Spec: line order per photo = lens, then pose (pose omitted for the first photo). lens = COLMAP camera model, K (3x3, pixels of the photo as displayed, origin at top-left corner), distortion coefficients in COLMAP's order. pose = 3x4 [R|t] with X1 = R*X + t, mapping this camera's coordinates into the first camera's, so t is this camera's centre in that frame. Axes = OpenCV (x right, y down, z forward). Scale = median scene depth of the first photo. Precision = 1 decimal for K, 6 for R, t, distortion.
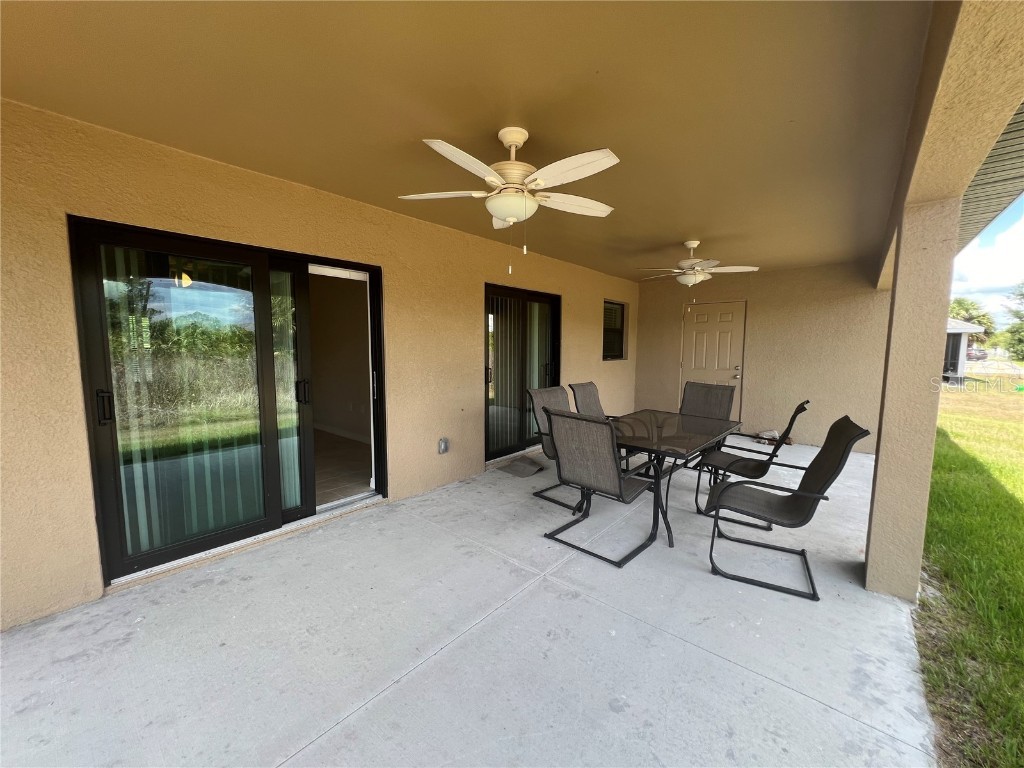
lens RADIAL K [[411.4, 0, 511.8], [0, 411.4, 384.4], [0, 0, 1]] dist [-0.001699, -0.000034]
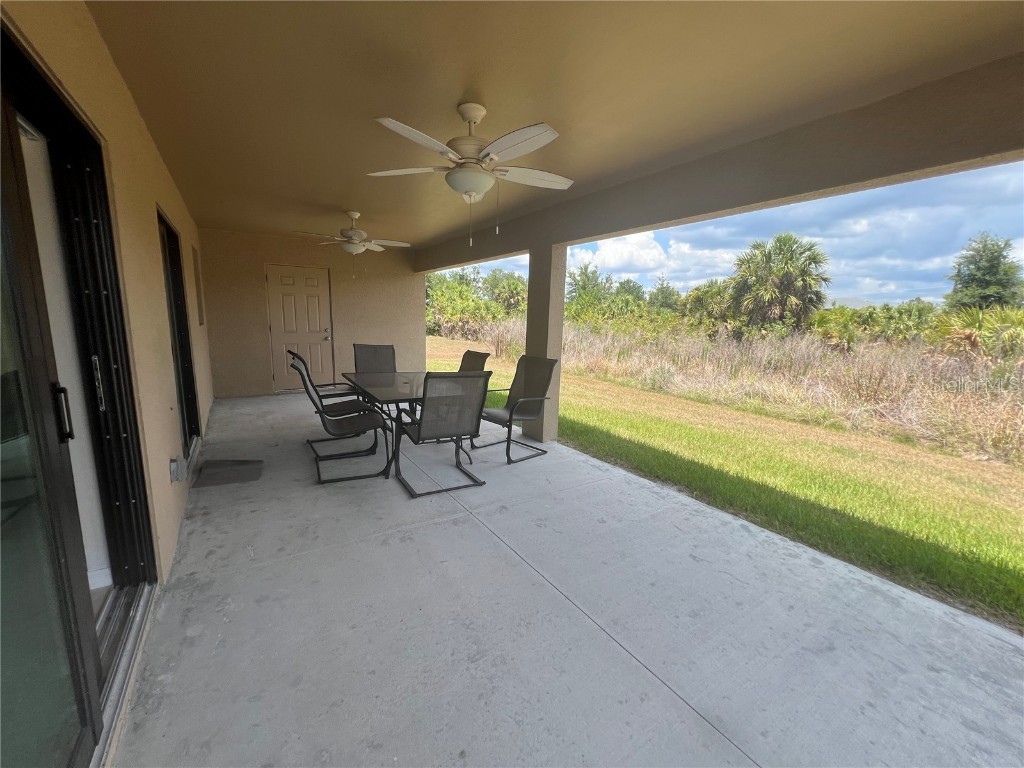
lens RADIAL K [[411.4, 0, 511.2], [0, 411.4, 387.2], [0, 0, 1]] dist [-0.001699, -0.000034]
pose [[0.286503, -0.157533, 0.945039, -0.705678], [0.060635, 0.987393, 0.146211, -0.039363], [-0.956159, 0.015412, 0.292443, 0.406689]]
